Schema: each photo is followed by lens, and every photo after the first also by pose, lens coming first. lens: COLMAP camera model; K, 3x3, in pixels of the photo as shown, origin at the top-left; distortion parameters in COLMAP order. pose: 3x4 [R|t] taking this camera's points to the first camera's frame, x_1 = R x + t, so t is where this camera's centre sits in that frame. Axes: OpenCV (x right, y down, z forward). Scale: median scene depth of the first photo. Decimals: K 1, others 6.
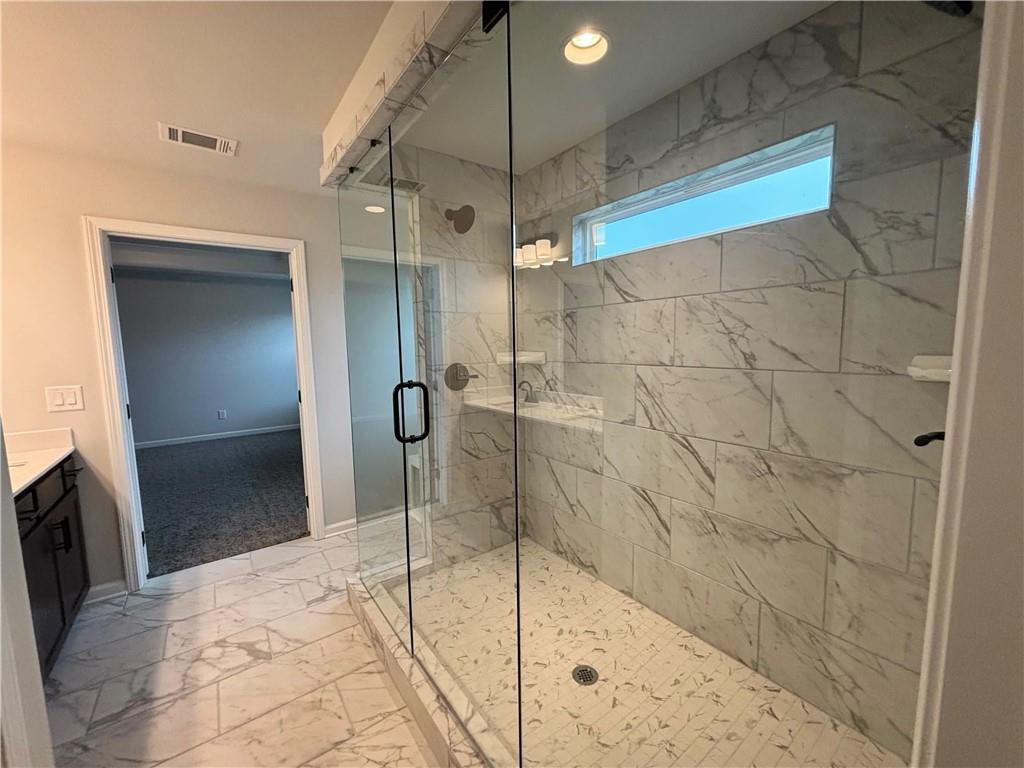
lens RADIAL K [[413.3, 0, 510.0], [0, 413.3, 385.7], [0, 0, 1]] dist [-0.000345, 0.000482]
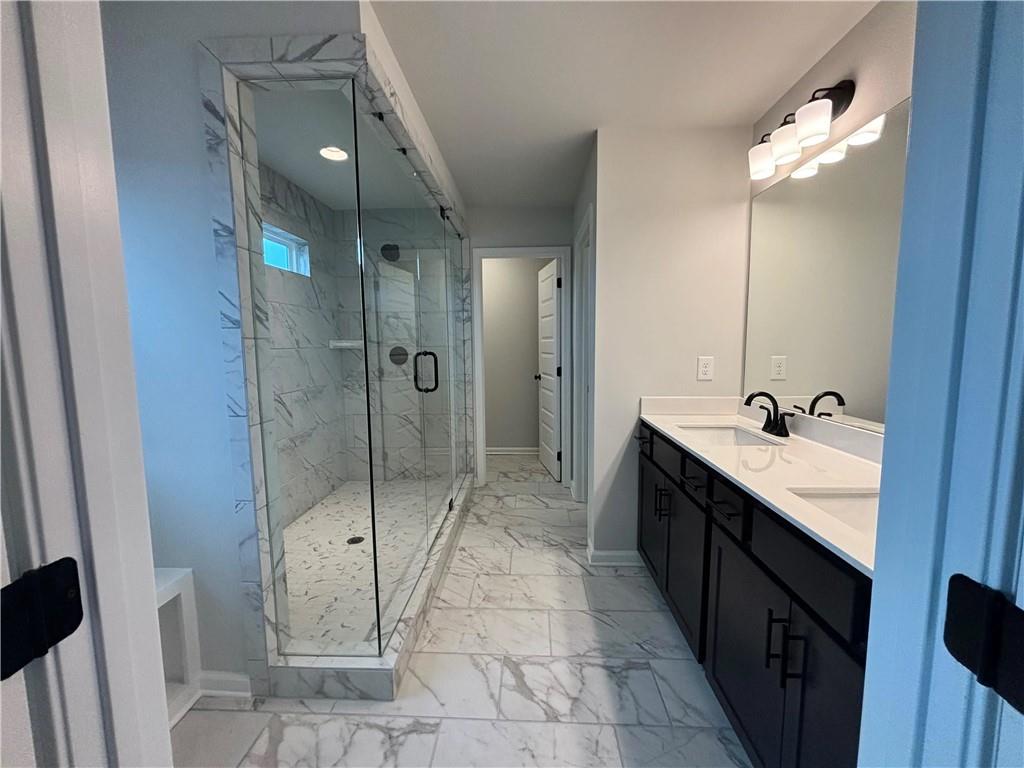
lens RADIAL K [[413.3, 0, 510.0], [0, 413.3, 385.7], [0, 0, 1]] dist [-0.000345, 0.000482]
pose [[-0.778443, -0.040797, 0.626388, -1.236178], [0.088807, 0.980691, 0.174238, -0.105155], [-0.621402, 0.191262, -0.759789, 1.709180]]
